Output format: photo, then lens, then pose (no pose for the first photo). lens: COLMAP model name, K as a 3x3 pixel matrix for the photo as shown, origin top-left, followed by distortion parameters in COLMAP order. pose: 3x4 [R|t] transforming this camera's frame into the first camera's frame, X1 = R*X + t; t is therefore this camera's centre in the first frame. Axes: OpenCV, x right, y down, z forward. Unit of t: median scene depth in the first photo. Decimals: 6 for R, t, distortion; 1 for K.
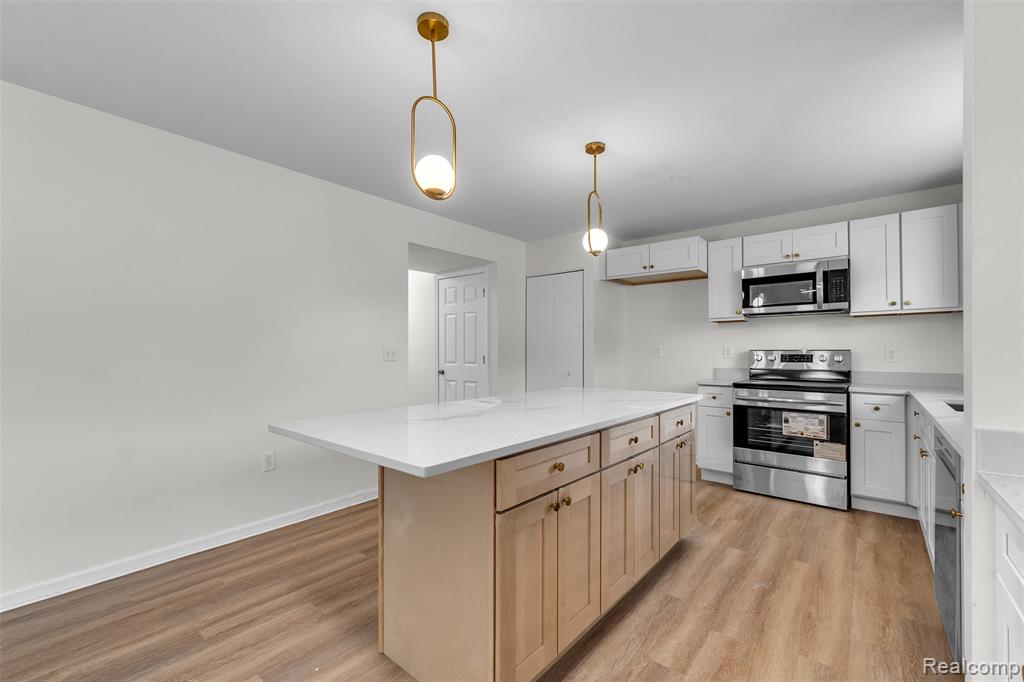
lens RADIAL K [[433.1, 0, 516.7], [0, 433.1, 349.0], [0, 0, 1]] dist [0.000299, 0.000054]
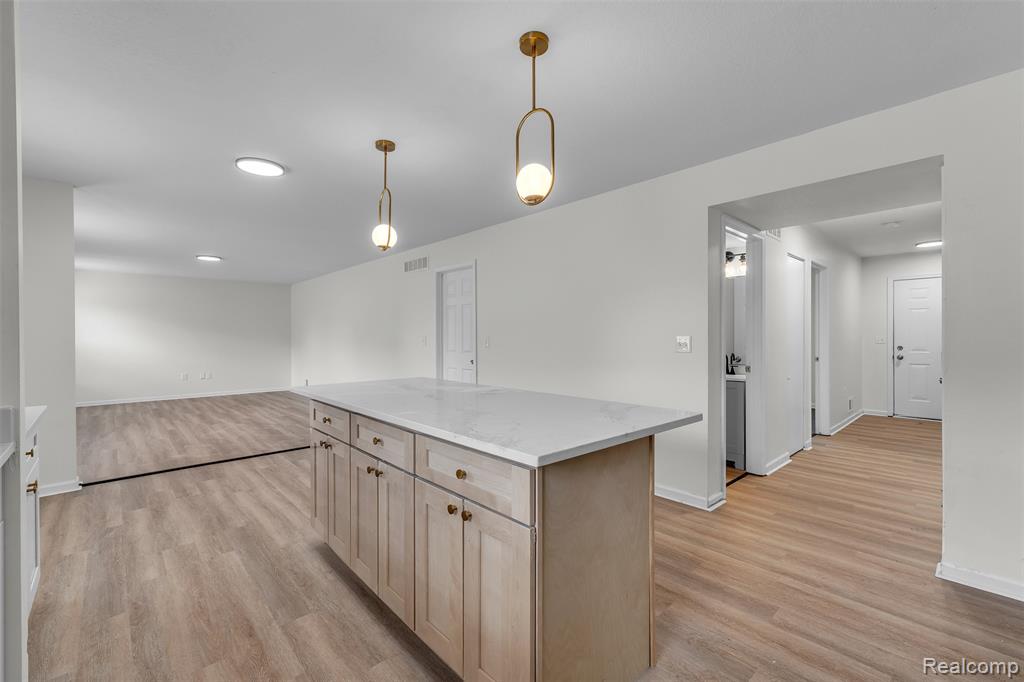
lens RADIAL K [[433.1, 0, 516.7], [0, 433.1, 339.0], [0, 0, 1]] dist [0.000299, 0.000054]
pose [[-0.131063, 0.005120, -0.991361, 0.684391], [0.007710, 0.999962, 0.004145, -0.007955], [0.991344, -0.007100, -0.131097, 0.842579]]
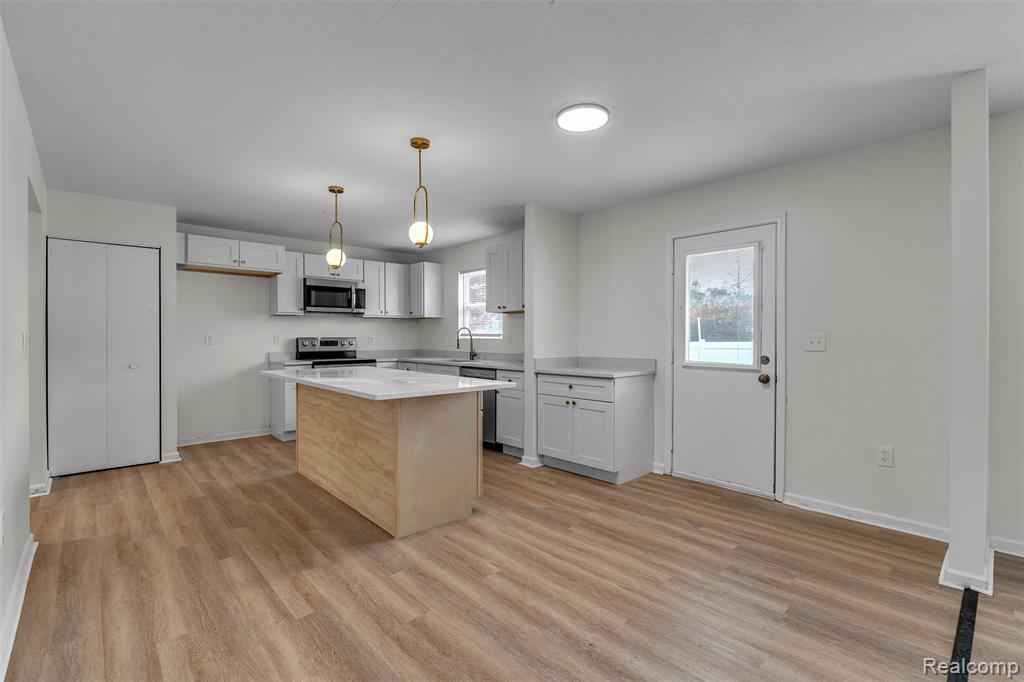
lens RADIAL K [[454.6, 0, 516.3], [0, 454.6, 337.8], [0, 0, 1]] dist [-0.003509, -0.002725]
pose [[0.131168, -0.001666, 0.991359, -0.933276], [-0.005493, 0.999982, 0.002408, -0.004966], [-0.991345, -0.005761, 0.131157, 0.194328]]
